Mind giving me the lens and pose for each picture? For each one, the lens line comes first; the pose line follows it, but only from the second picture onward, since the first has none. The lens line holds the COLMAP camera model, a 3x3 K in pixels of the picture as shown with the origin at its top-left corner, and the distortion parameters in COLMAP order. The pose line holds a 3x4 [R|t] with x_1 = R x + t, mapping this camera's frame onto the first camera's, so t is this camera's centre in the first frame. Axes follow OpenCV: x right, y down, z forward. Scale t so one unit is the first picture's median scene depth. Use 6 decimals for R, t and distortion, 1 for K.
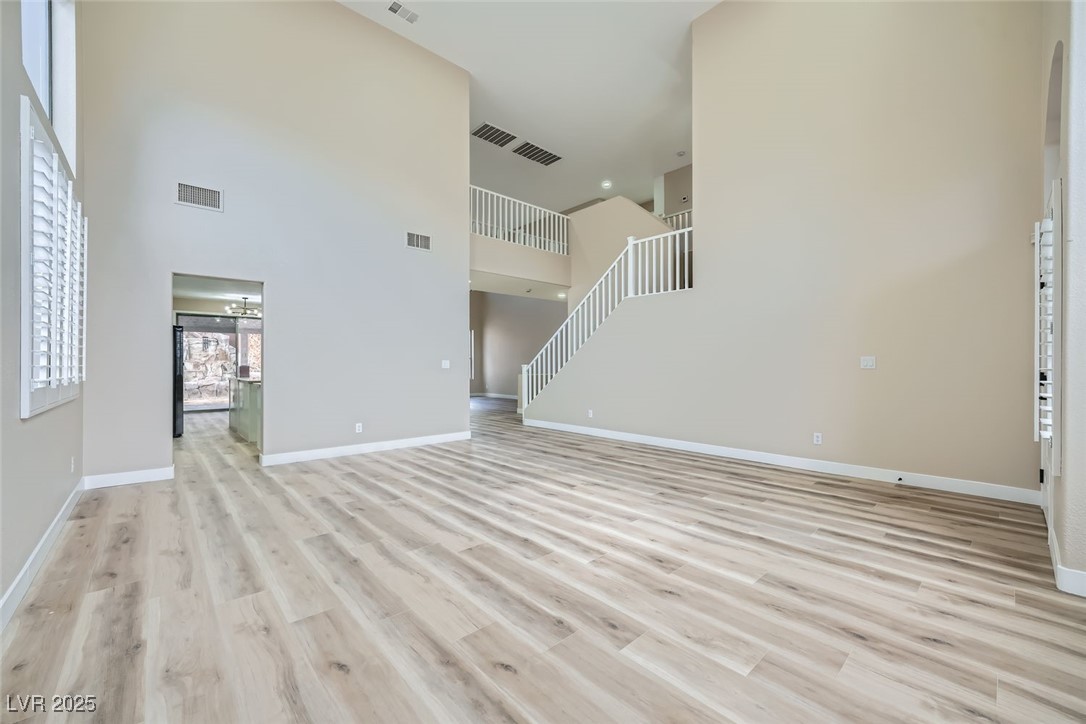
lens RADIAL K [[431.0, 0, 546.8], [0, 431.0, 364.5], [0, 0, 1]] dist [-0.010364, -0.000158]
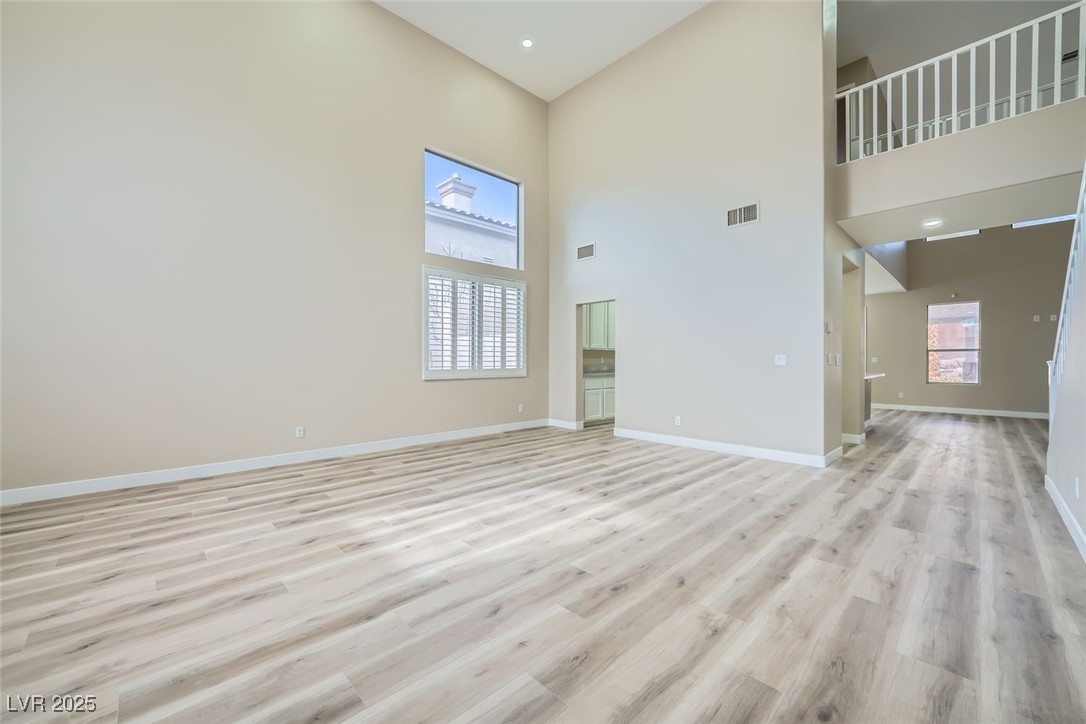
lens RADIAL K [[428.4, 0, 536.7], [0, 428.4, 360.9], [0, 0, 1]] dist [-0.010160, 0.000565]
pose [[0.013232, 0.001459, -0.999911, 1.014867], [0.000910, 0.999999, 0.001471, -0.001985], [0.999912, -0.000930, 0.013231, 1.082954]]
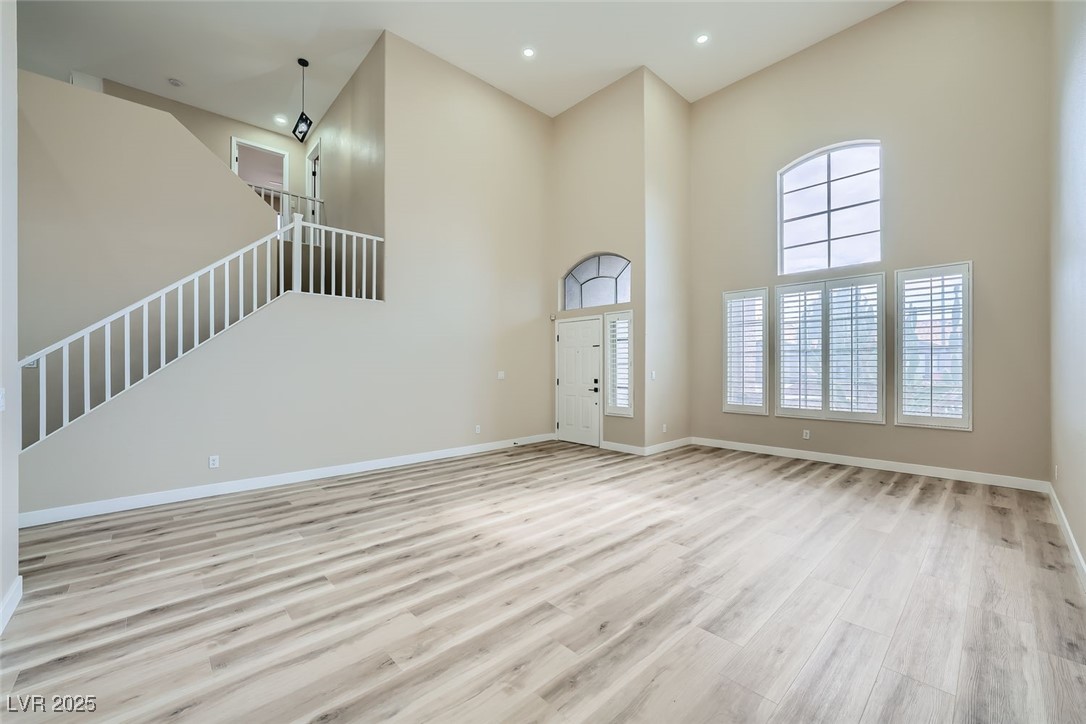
lens RADIAL K [[428.4, 0, 536.7], [0, 428.4, 360.9], [0, 0, 1]] dist [-0.010160, 0.000565]
pose [[0.002656, 0.012065, 0.999924, -1.103873], [0.001940, 0.999925, -0.012070, -0.050397], [-0.999995, 0.001972, 0.002633, 1.129579]]
